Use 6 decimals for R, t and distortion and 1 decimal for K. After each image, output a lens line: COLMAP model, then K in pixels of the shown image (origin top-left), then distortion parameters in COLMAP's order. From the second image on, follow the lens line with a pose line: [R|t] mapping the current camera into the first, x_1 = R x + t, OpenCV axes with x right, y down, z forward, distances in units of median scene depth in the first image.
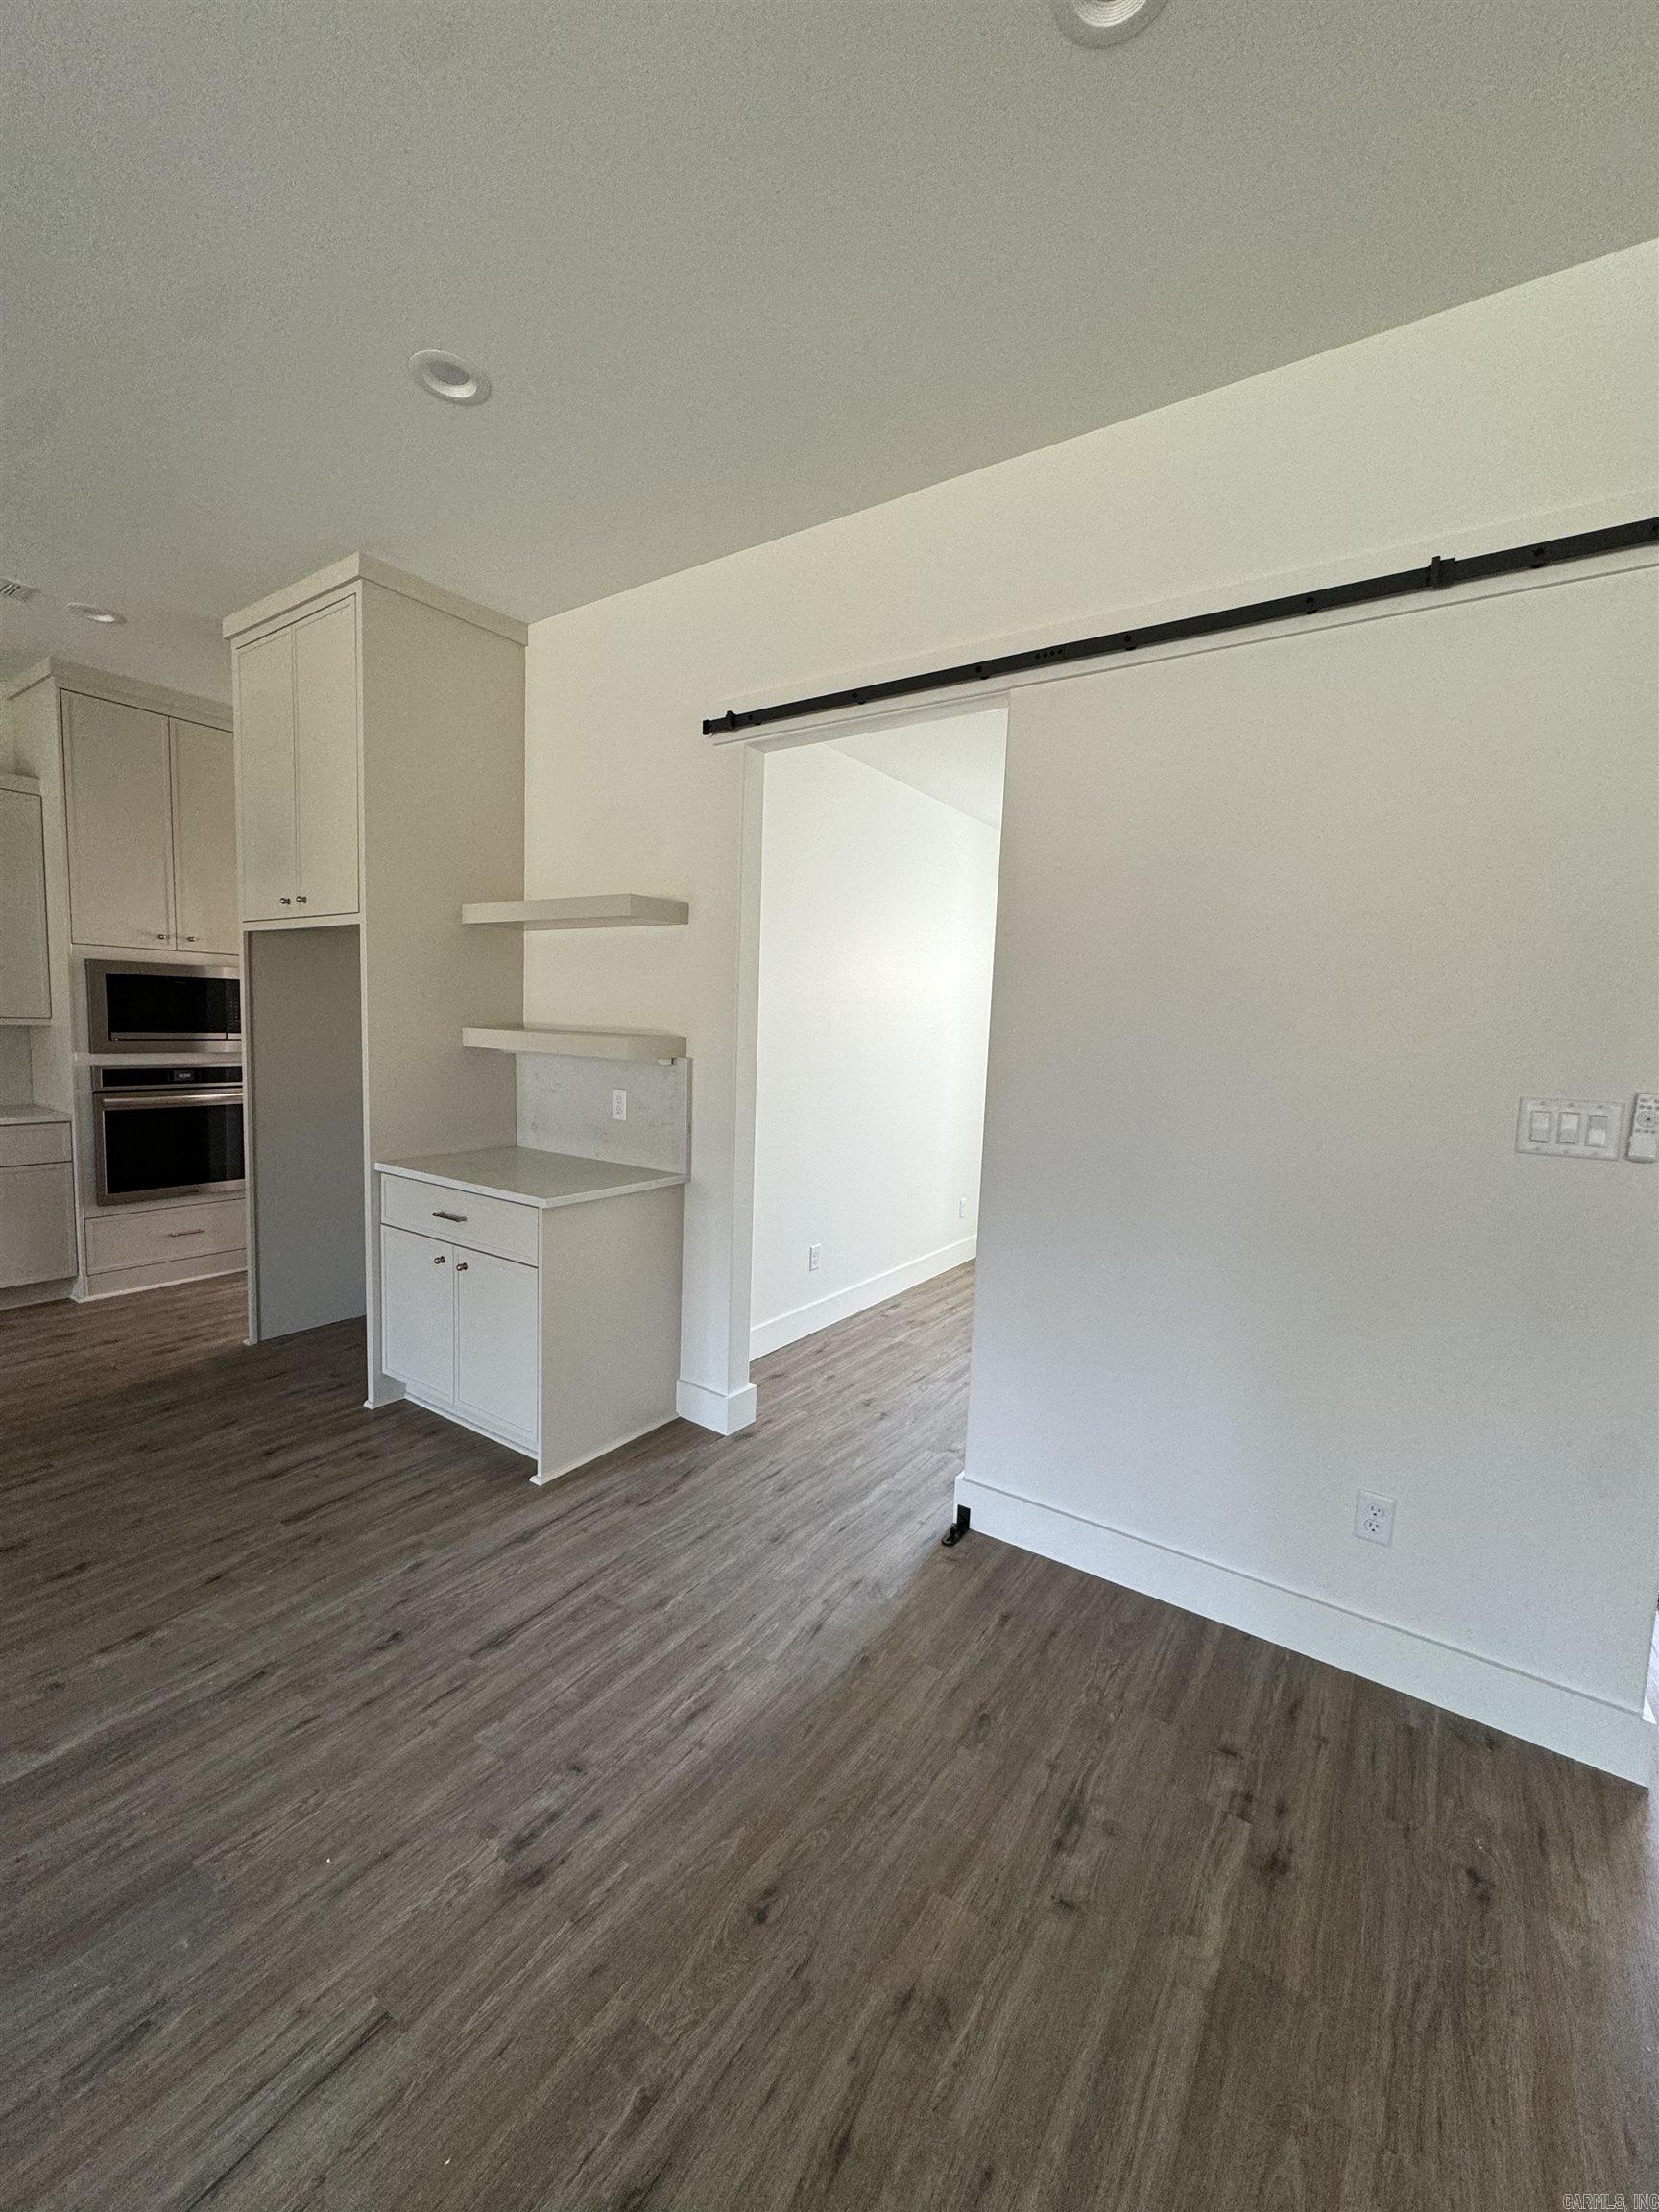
lens RADIAL K [[881.7, 0, 833.1], [0, 881.7, 1107.3], [0, 0, 1]] dist [-0.002197, -0.000308]
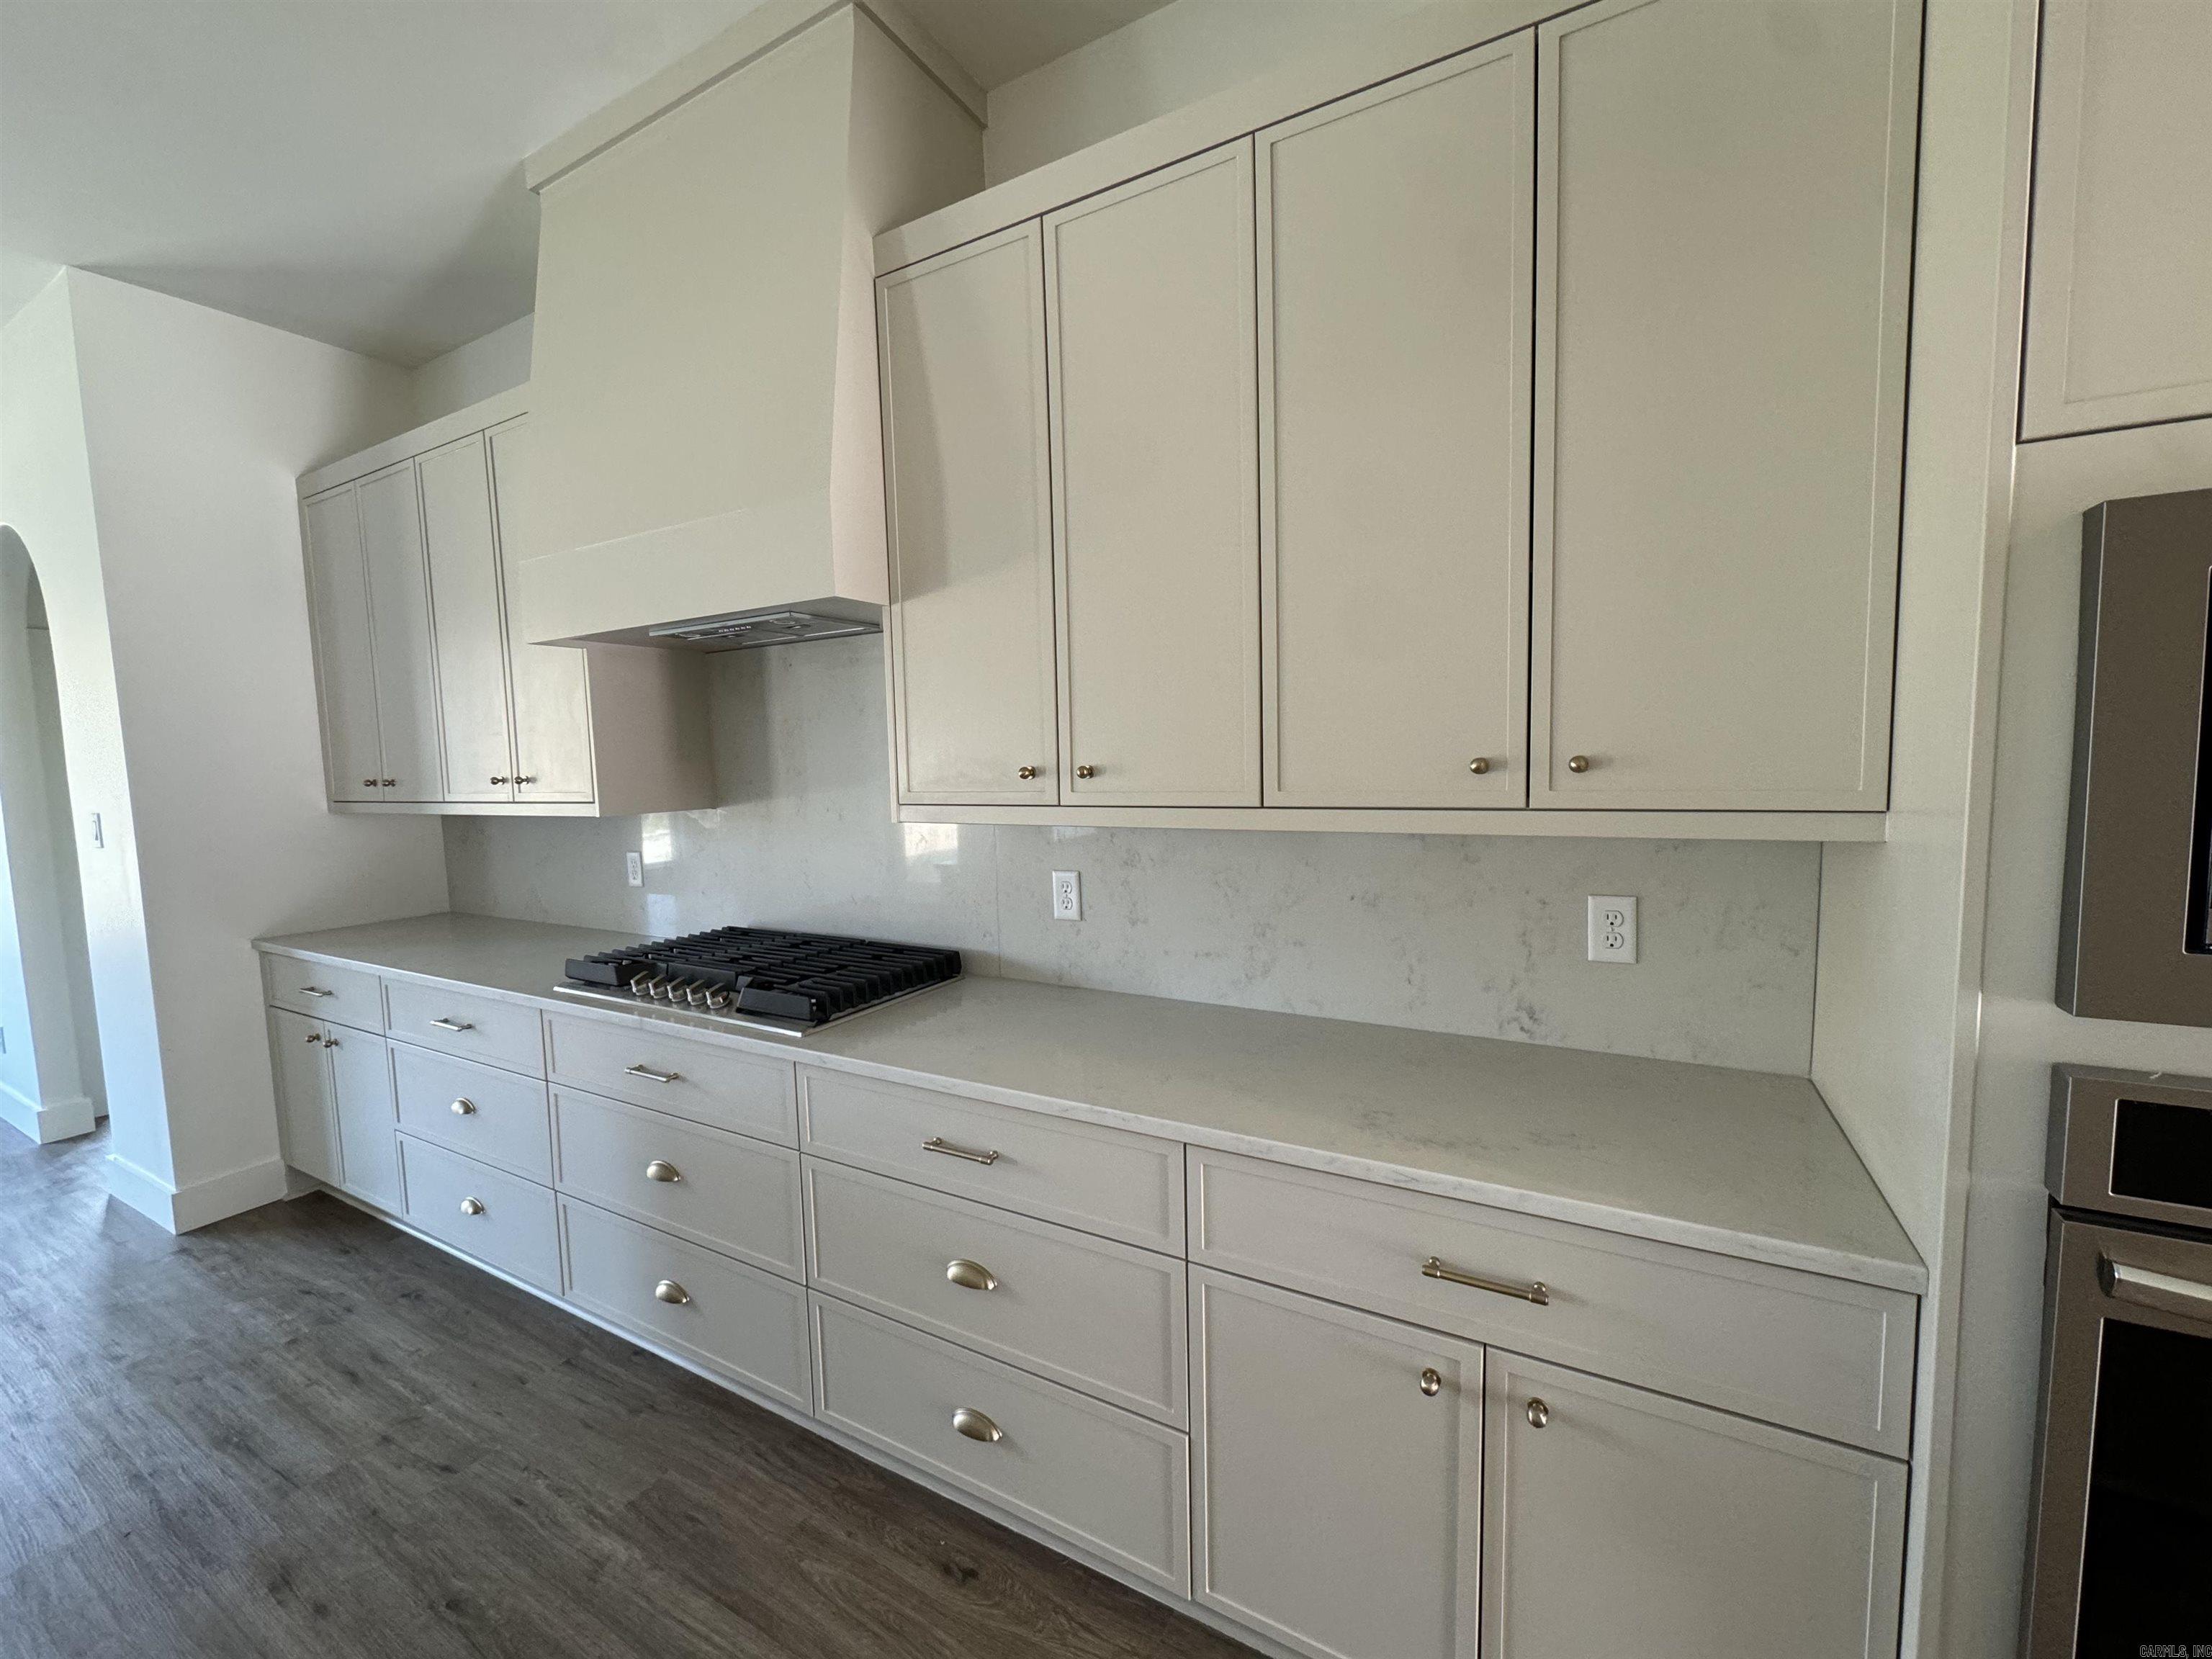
lens RADIAL K [[881.7, 0, 1109.6], [0, 881.7, 825.6], [0, 0, 1]] dist [-0.002197, -0.000308]
pose [[0.088522, 0.047194, -0.994956, -0.667013], [-0.063277, 0.997126, 0.041668, -0.095639], [0.994062, 0.059269, 0.091254, 0.766718]]
